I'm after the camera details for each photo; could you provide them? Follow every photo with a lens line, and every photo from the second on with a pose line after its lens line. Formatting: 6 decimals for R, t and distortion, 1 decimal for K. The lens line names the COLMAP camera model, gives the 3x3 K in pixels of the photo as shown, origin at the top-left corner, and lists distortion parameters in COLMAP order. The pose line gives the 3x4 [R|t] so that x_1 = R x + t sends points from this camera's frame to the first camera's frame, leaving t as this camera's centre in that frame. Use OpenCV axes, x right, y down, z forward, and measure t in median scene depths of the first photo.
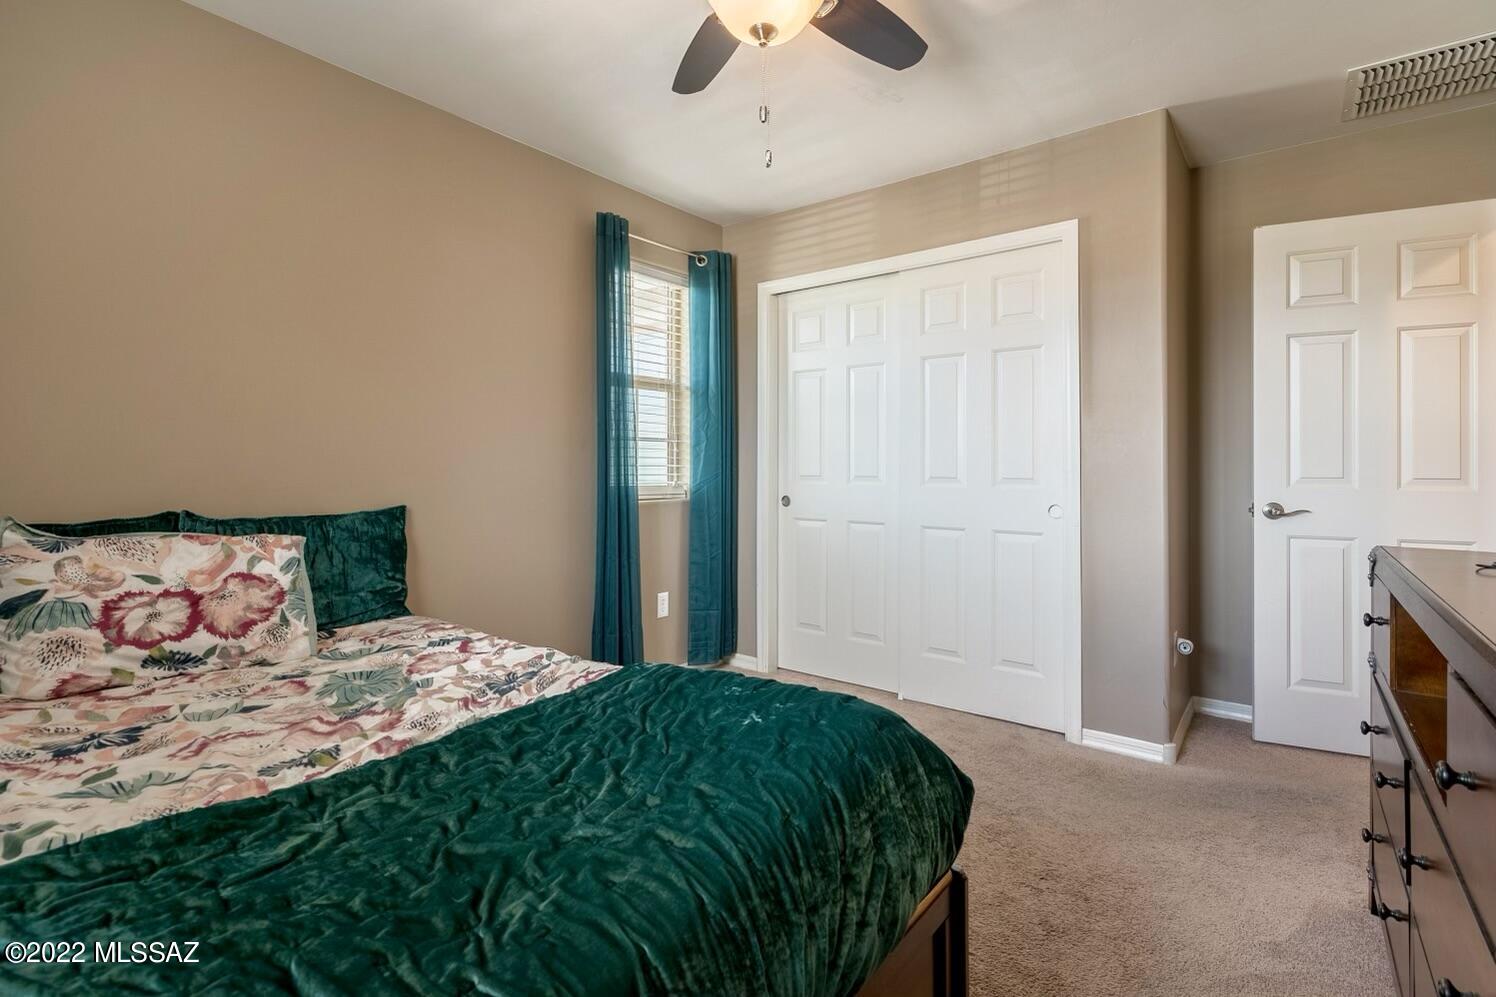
lens RADIAL K [[687.2, 0, 746.8], [0, 687.2, 459.5], [0, 0, 1]] dist [0.000139, 0.000061]
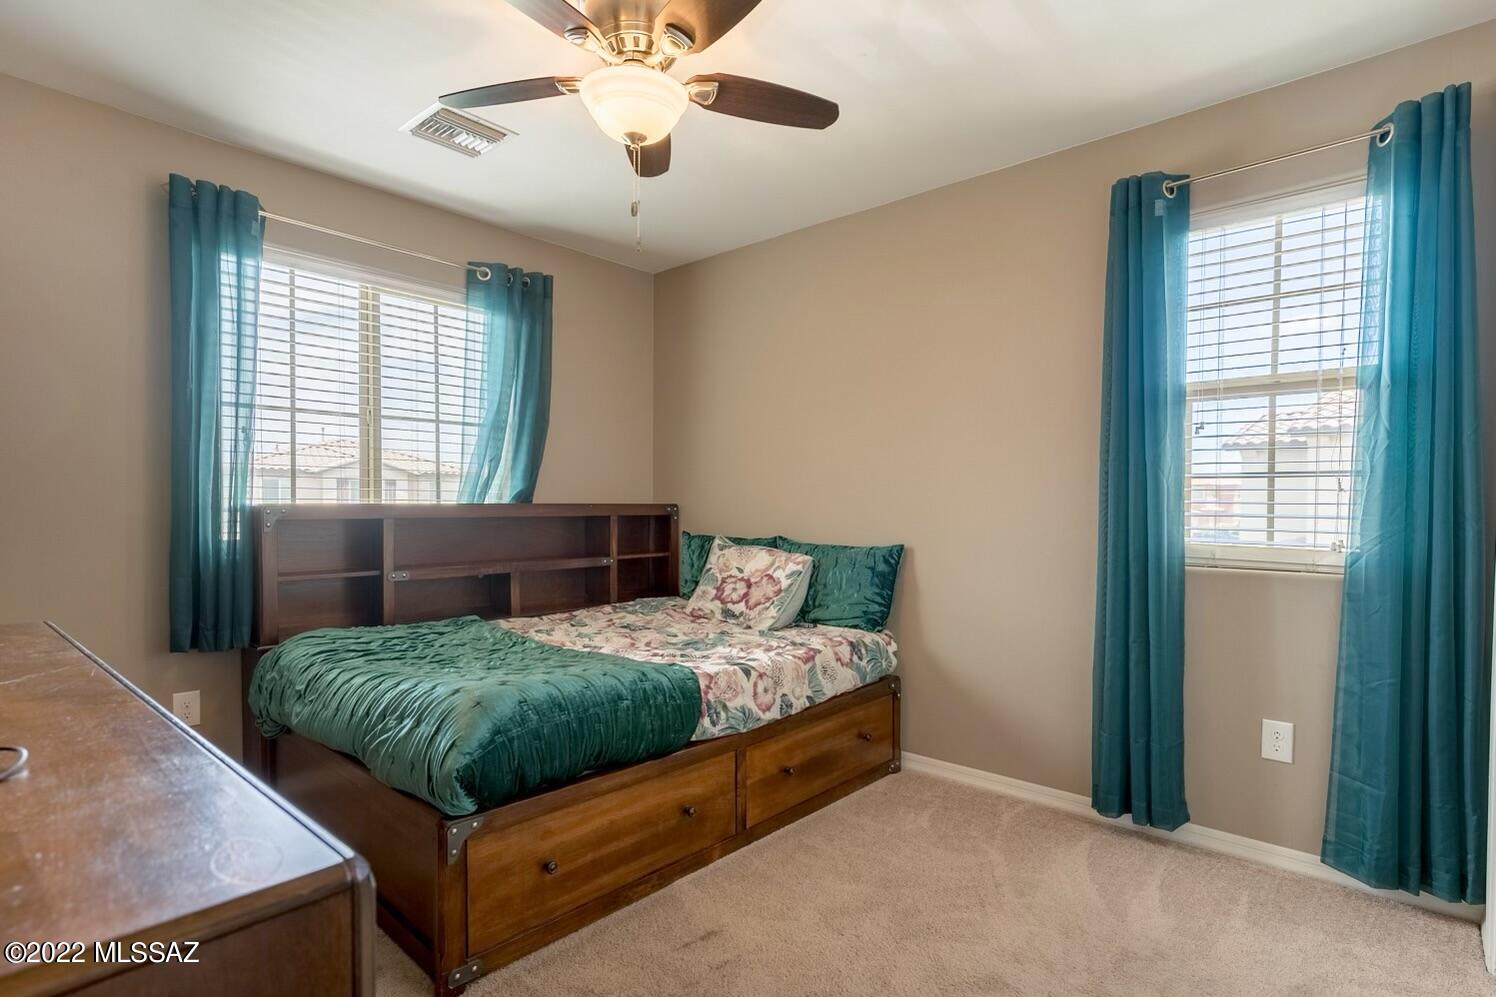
lens RADIAL K [[715.8, 0, 750.0], [0, 715.8, 509.6], [0, 0, 1]] dist [-0.001369, -0.000108]
pose [[-0.032957, 0.009000, -0.999416, 0.945512], [0.001857, 0.999958, 0.008944, -0.006173], [0.999455, -0.001561, -0.032972, 0.964789]]
